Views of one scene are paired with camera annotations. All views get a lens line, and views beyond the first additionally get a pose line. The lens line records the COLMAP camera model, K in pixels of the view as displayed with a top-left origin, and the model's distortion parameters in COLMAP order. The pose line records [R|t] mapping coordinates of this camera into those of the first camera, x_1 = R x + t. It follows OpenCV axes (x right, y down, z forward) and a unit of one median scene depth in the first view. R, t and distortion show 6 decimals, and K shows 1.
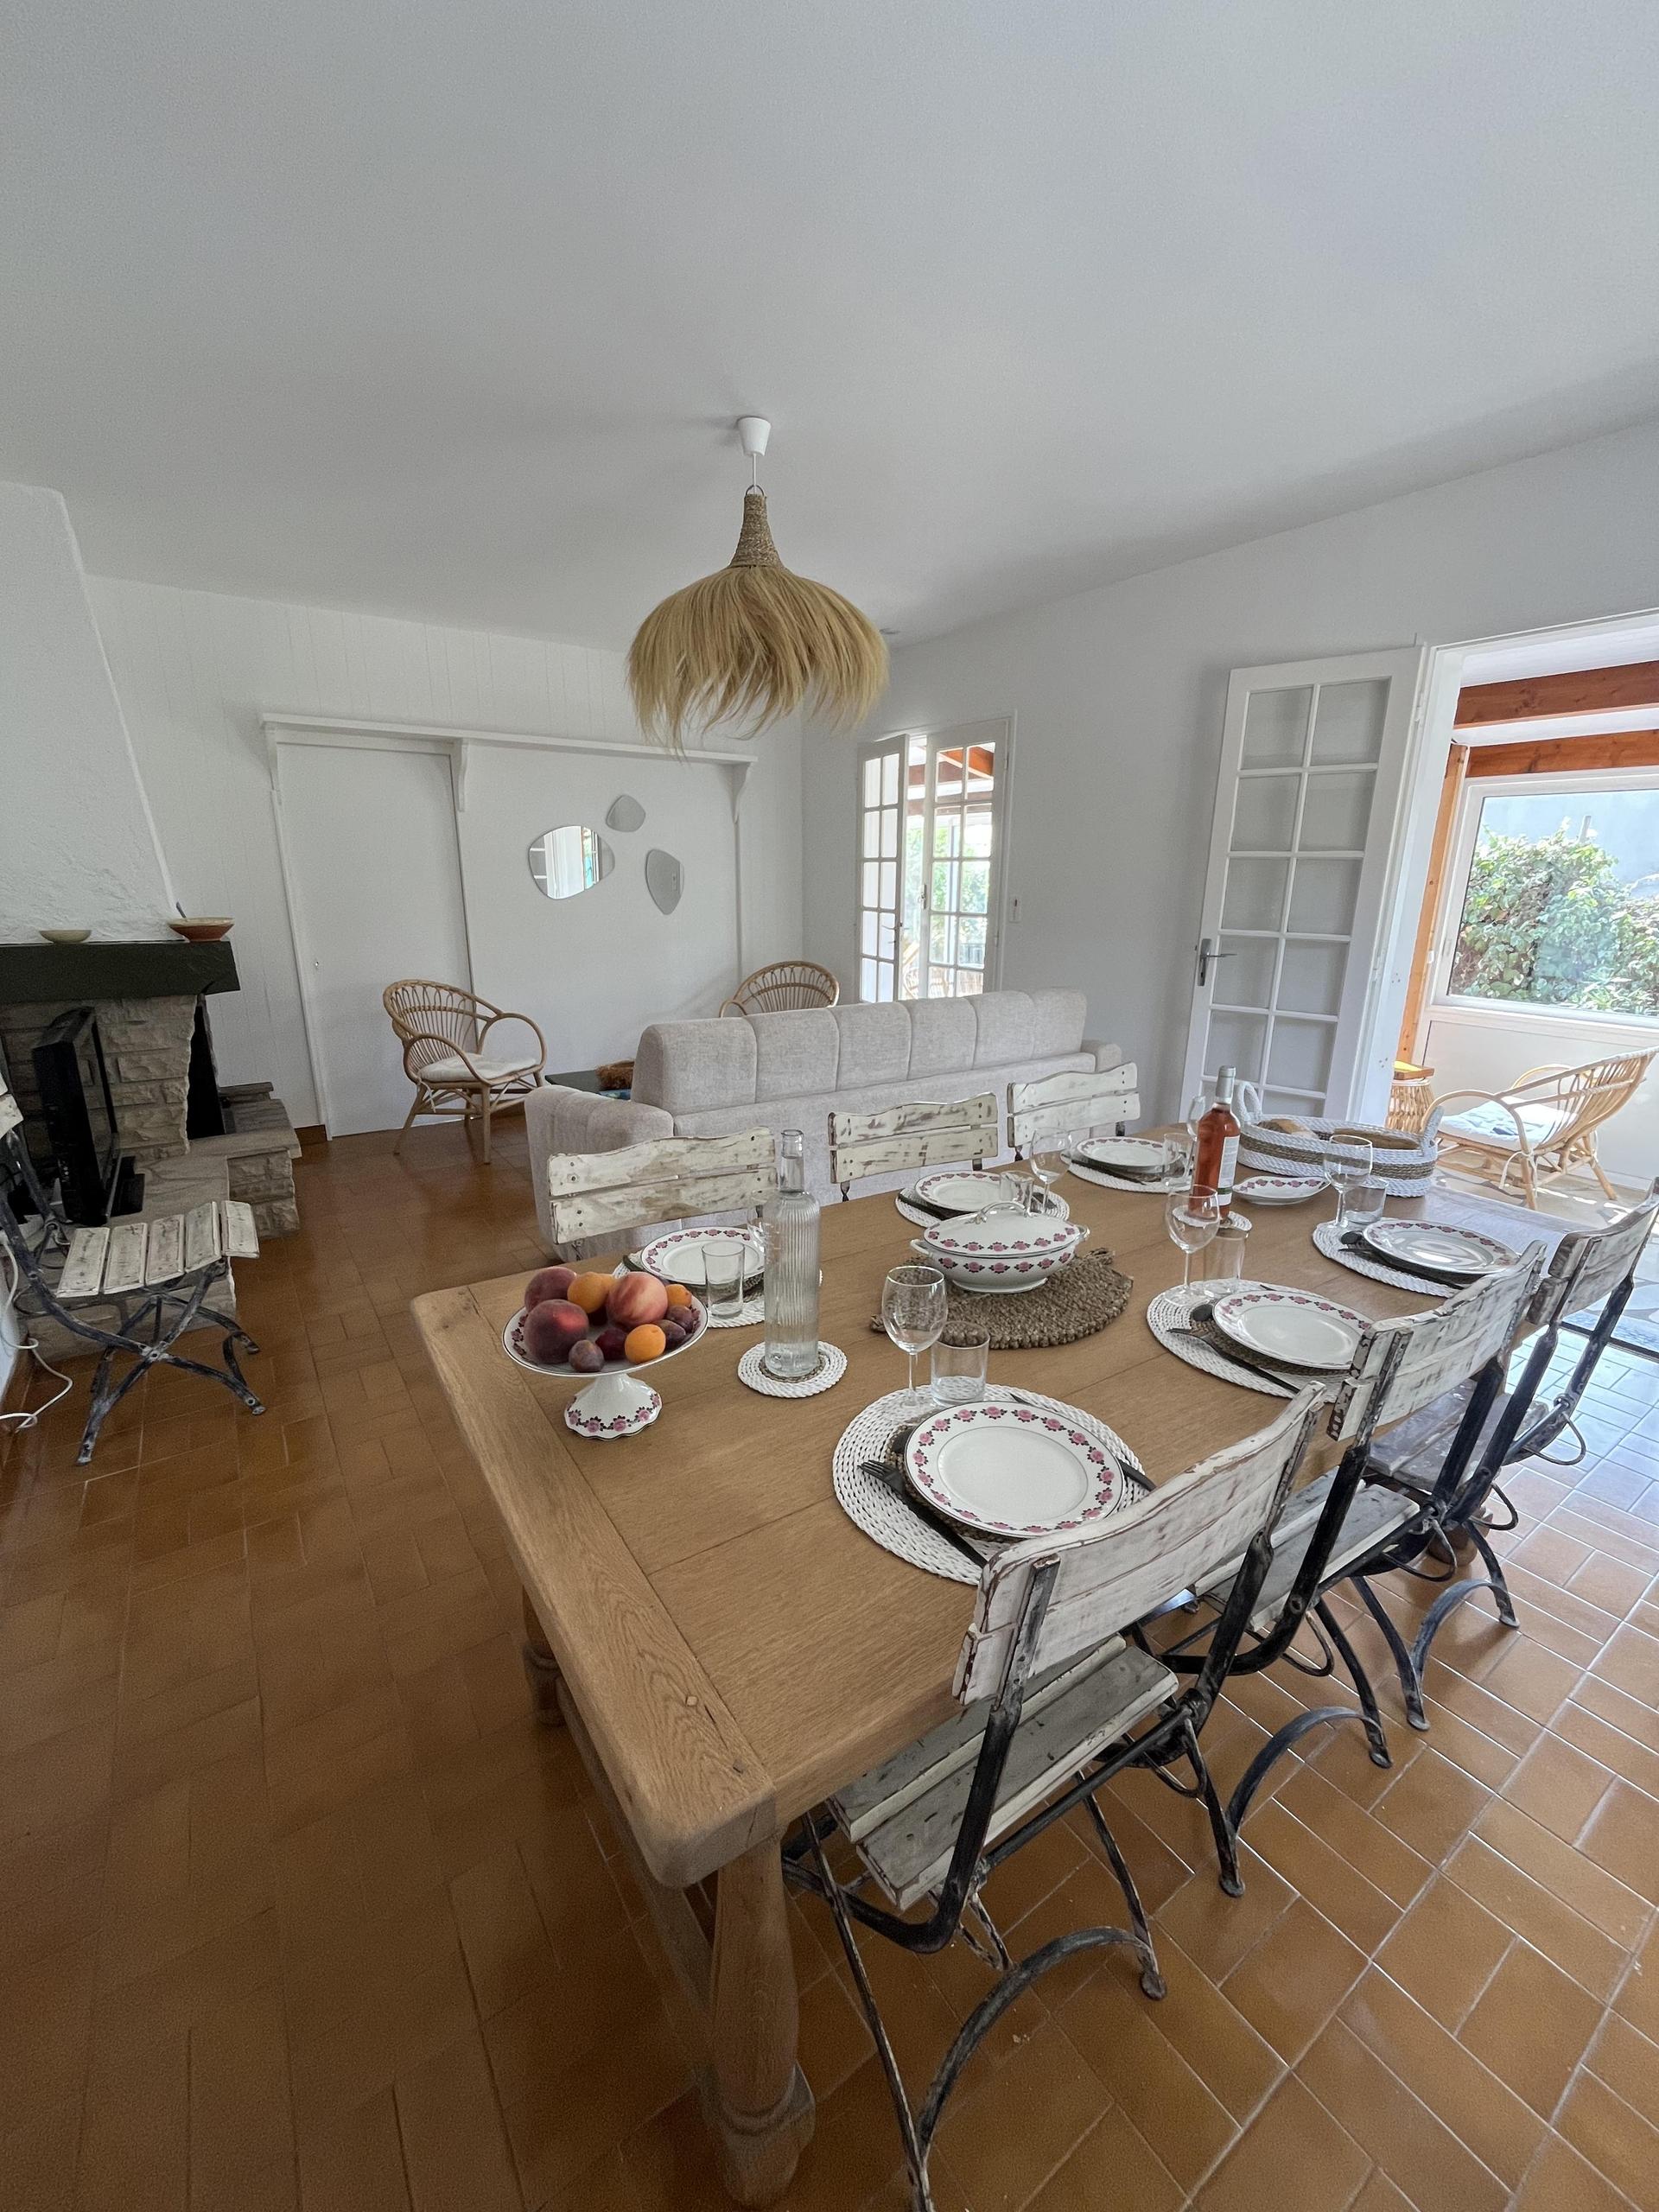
lens RADIAL K [[897.9, 0, 829.5], [0, 897.9, 1106.0], [0, 0, 1]] dist [-0.001303, -0.000159]
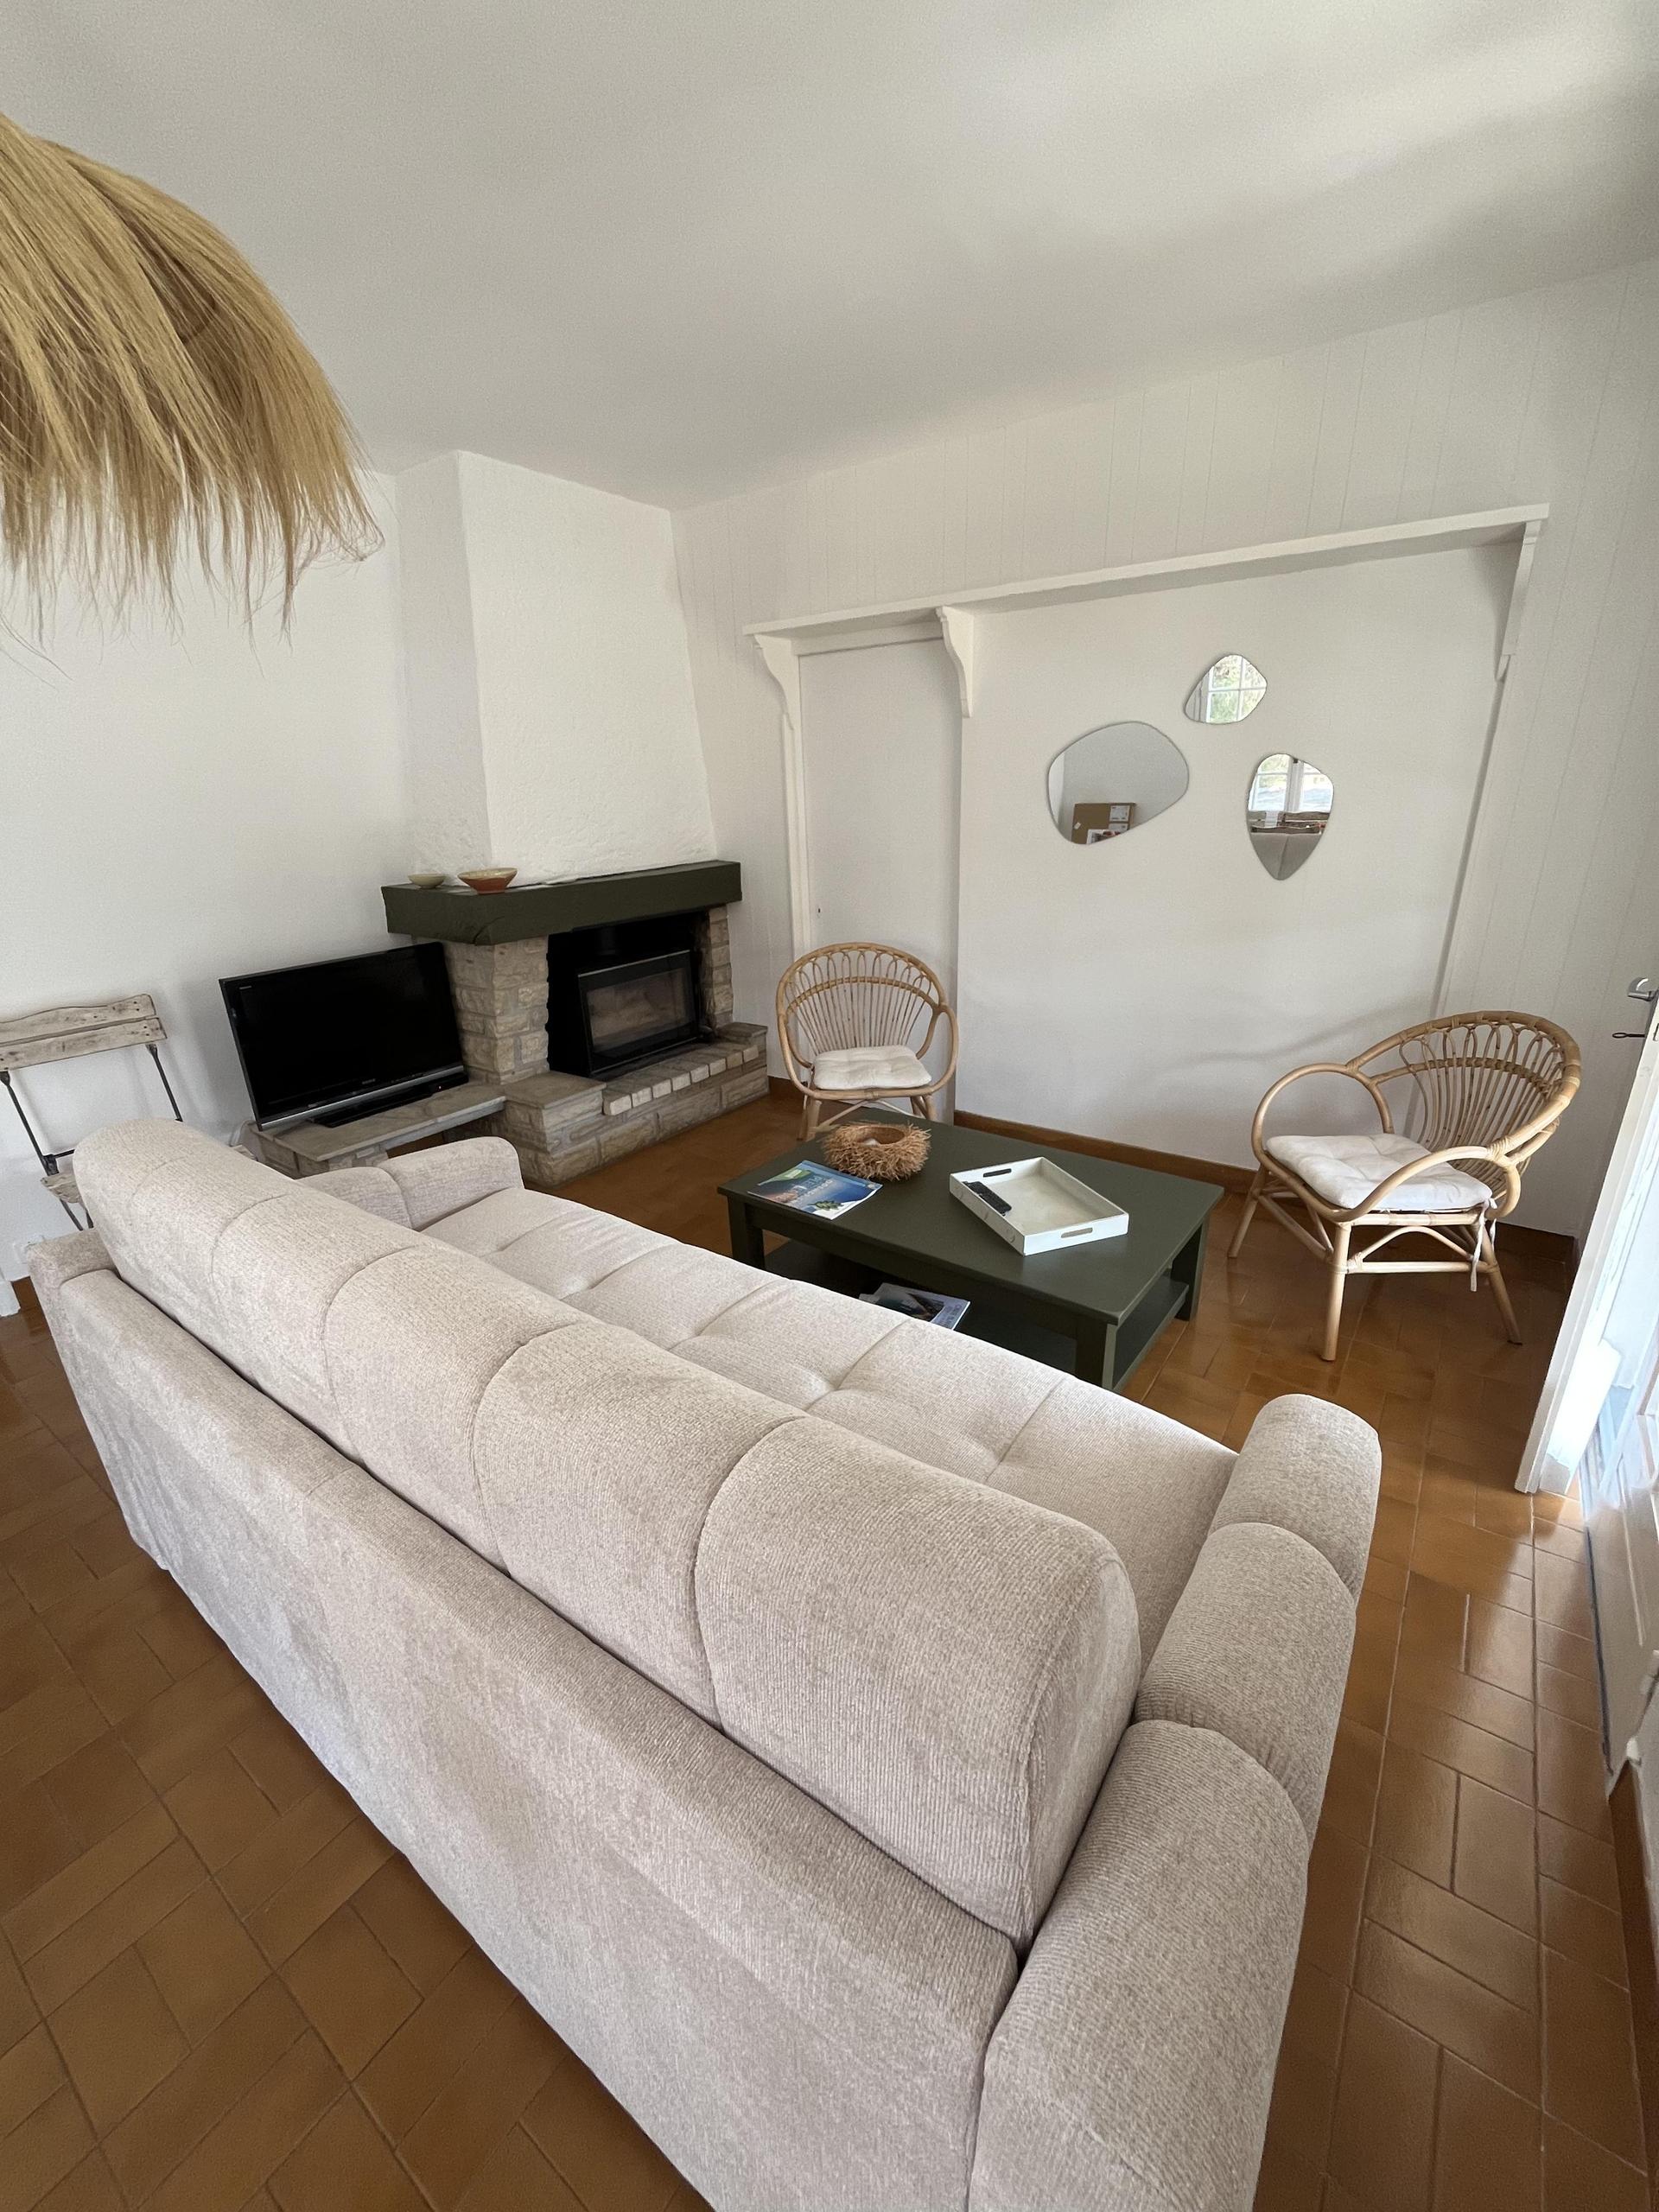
lens RADIAL K [[897.9, 0, 829.5], [0, 897.9, 1106.0], [0, 0, 1]] dist [-0.001303, -0.000159]
pose [[0.345187, 0.308608, -0.886345, 0.382784], [-0.202723, 0.946616, 0.250643, -0.266010], [0.916379, 0.093164, 0.389321, 0.905253]]
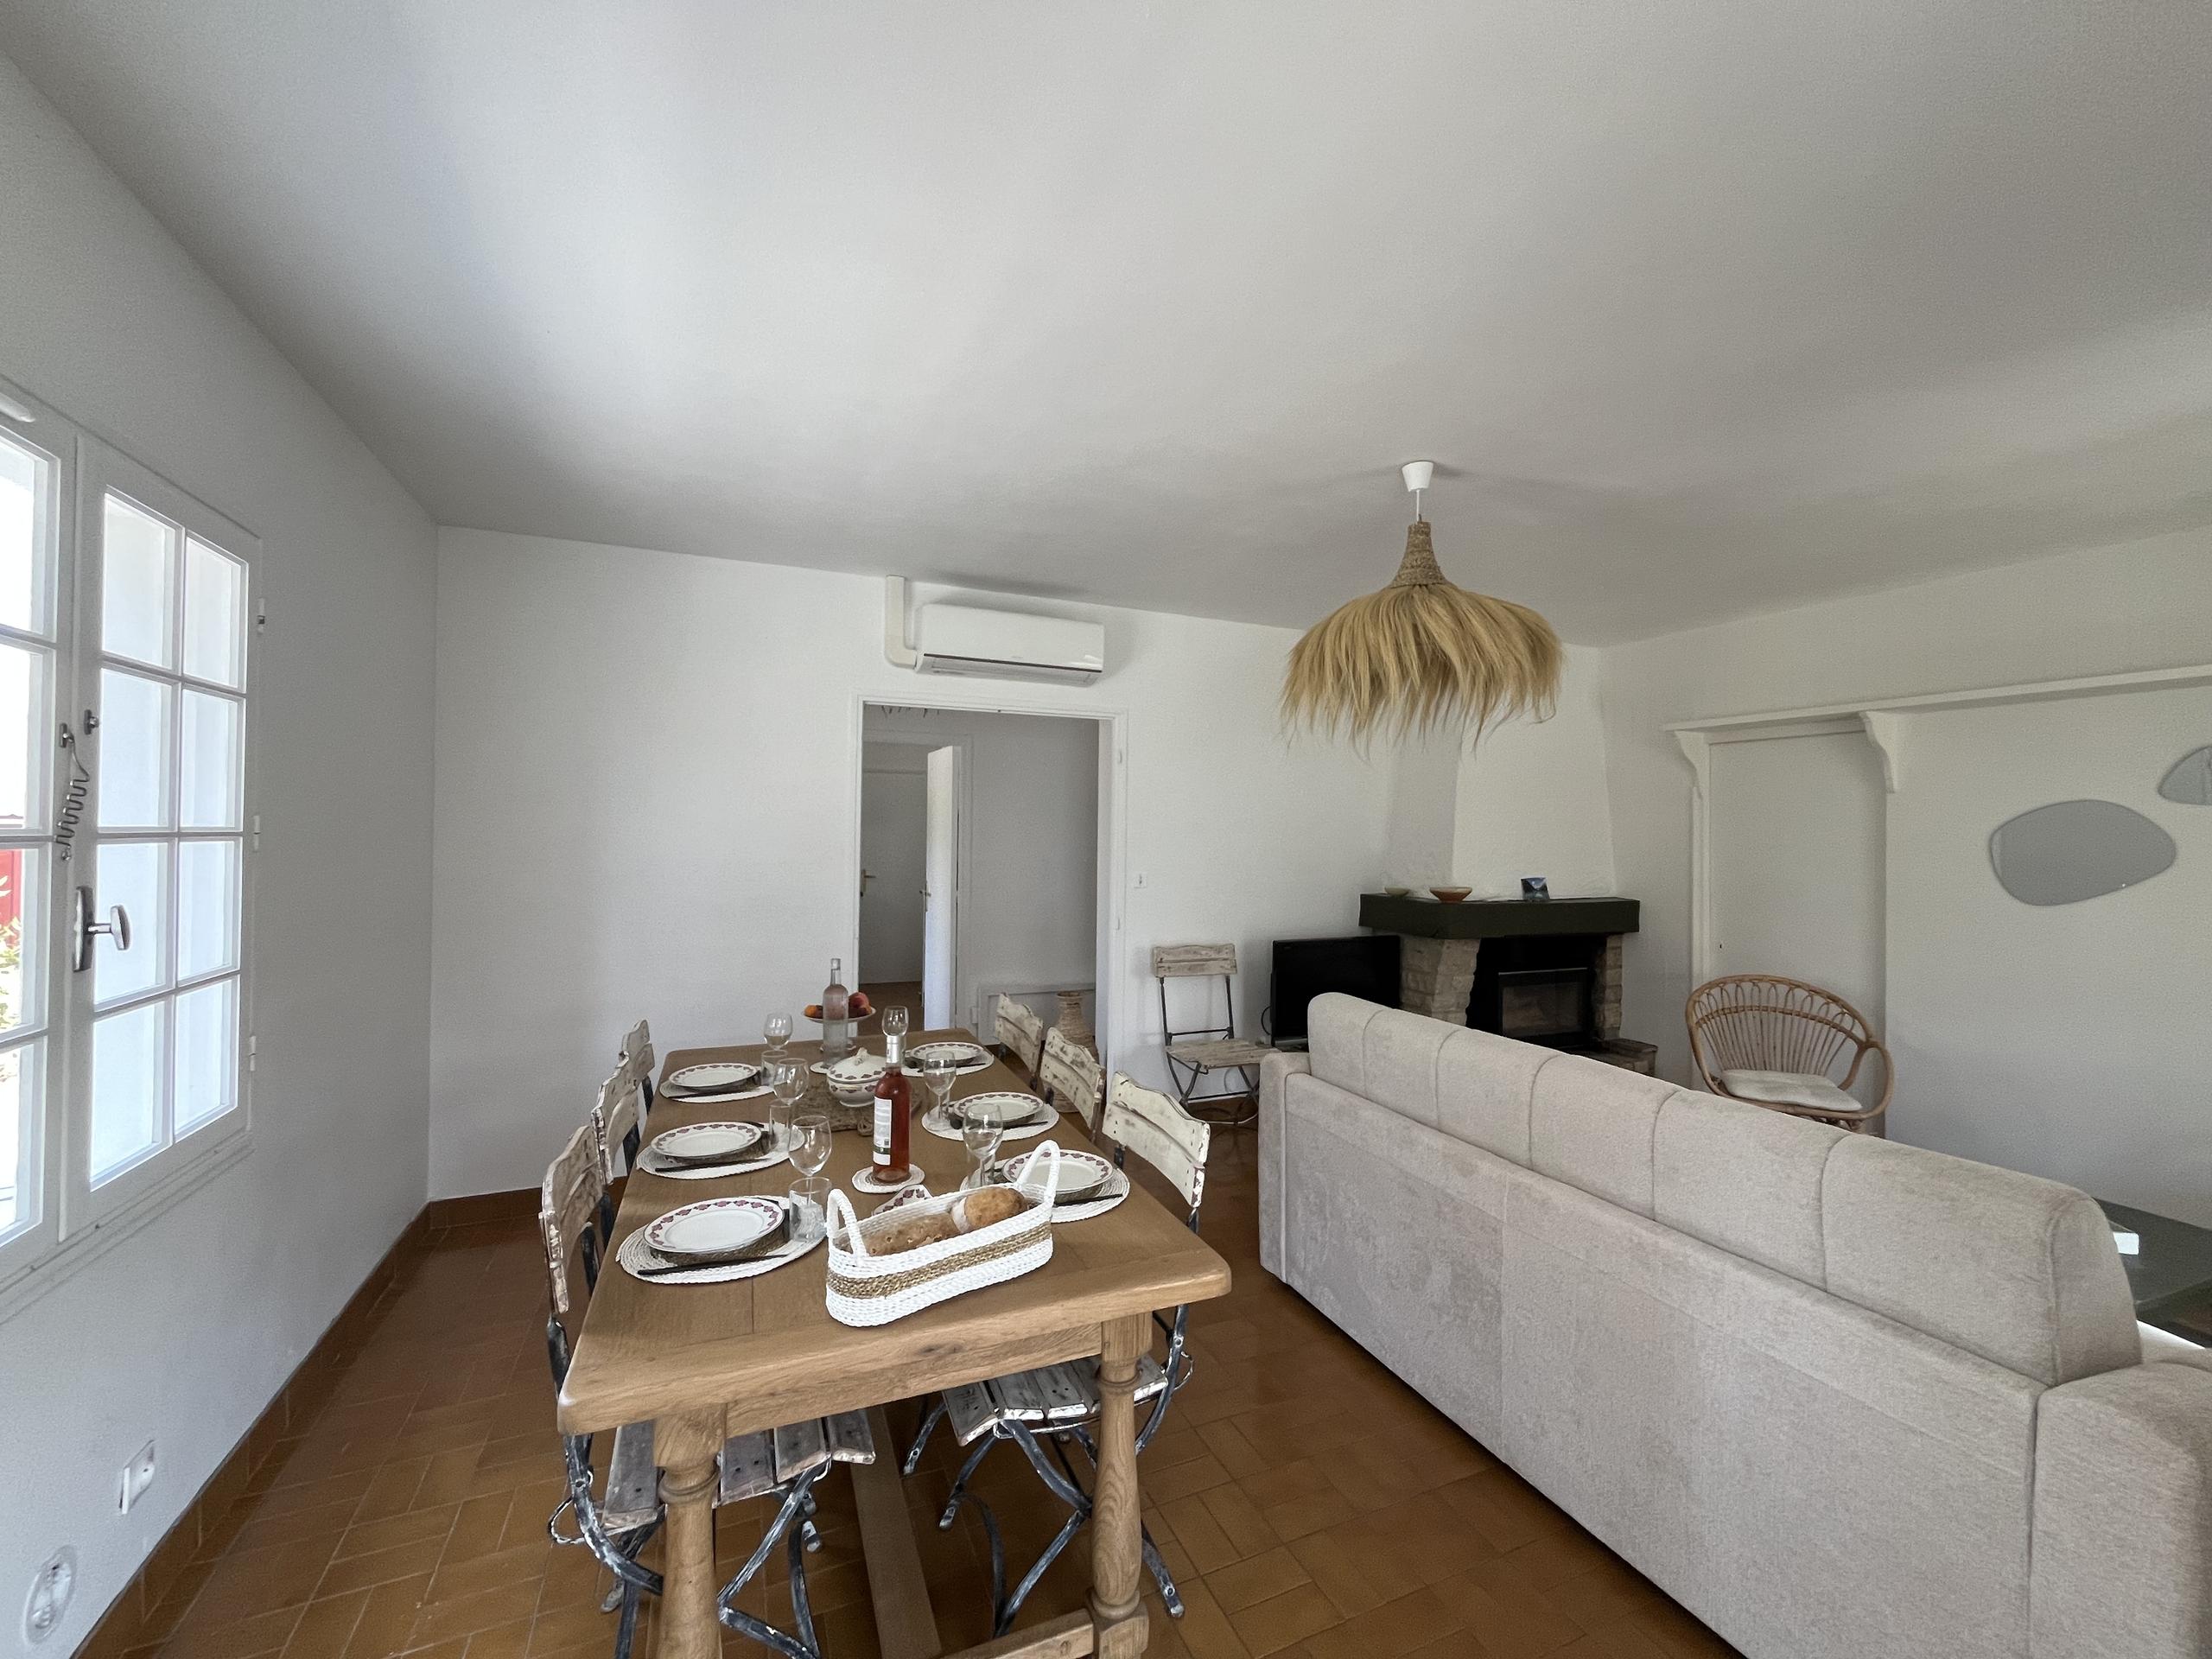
lens RADIAL K [[897.9, 0, 1113.6], [0, 897.9, 817.9], [0, 0, 1]] dist [-0.001303, -0.000159]
pose [[-0.181248, -0.024164, -0.983140, 0.728352], [-0.259323, 0.965491, 0.024077, -0.193417], [0.948631, 0.259315, -0.181260, 0.666081]]
